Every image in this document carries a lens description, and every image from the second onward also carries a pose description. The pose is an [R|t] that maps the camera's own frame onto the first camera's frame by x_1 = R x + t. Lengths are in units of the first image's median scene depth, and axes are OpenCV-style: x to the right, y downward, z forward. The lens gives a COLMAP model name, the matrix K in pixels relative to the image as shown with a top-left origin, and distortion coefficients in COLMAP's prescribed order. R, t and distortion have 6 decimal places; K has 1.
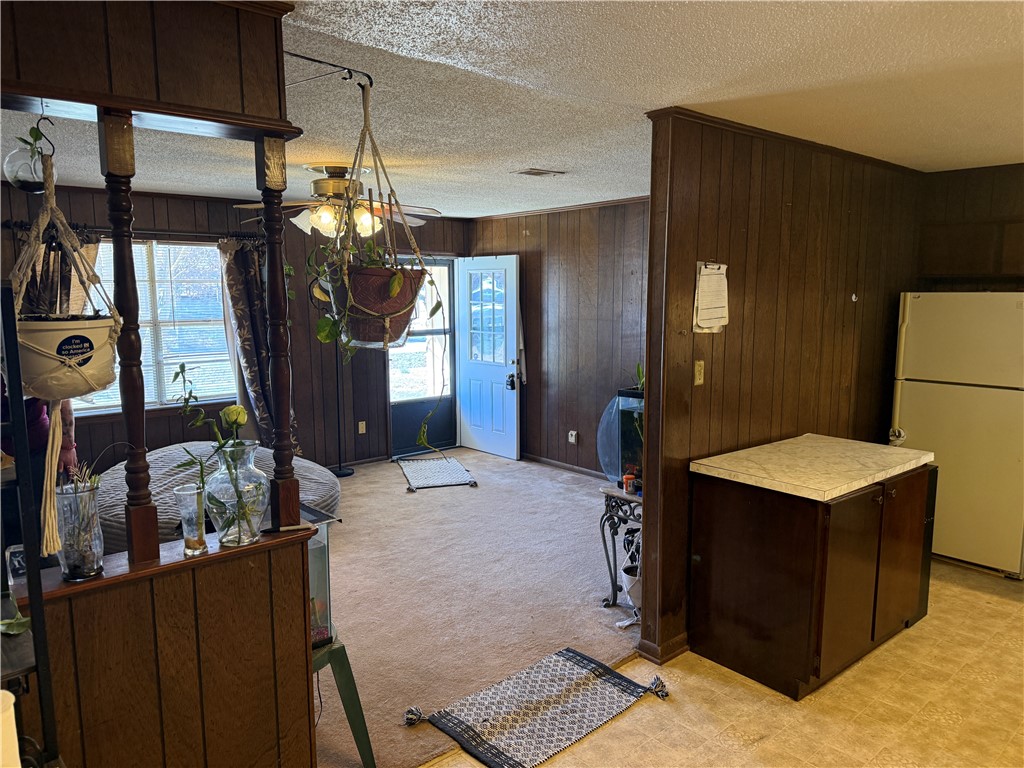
lens RADIAL K [[718.7, 0, 515.6], [0, 718.7, 388.4], [0, 0, 1]] dist [0.081529, -0.107777]
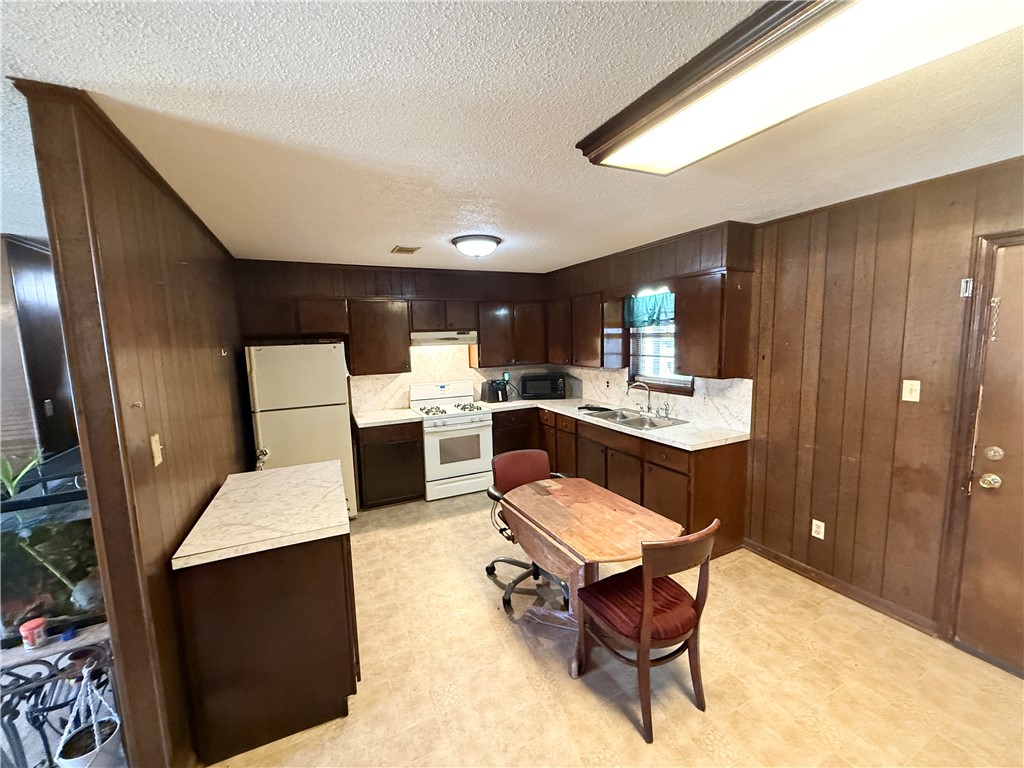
lens RADIAL K [[409.3, 0, 509.0], [0, 409.3, 383.6], [0, 0, 1]] dist [0.000338, 0.000116]
pose [[0.270090, -0.119840, 0.955348, -0.050702], [0.156176, 0.984537, 0.079349, -0.048783], [-0.950084, 0.127771, 0.284630, 0.334570]]
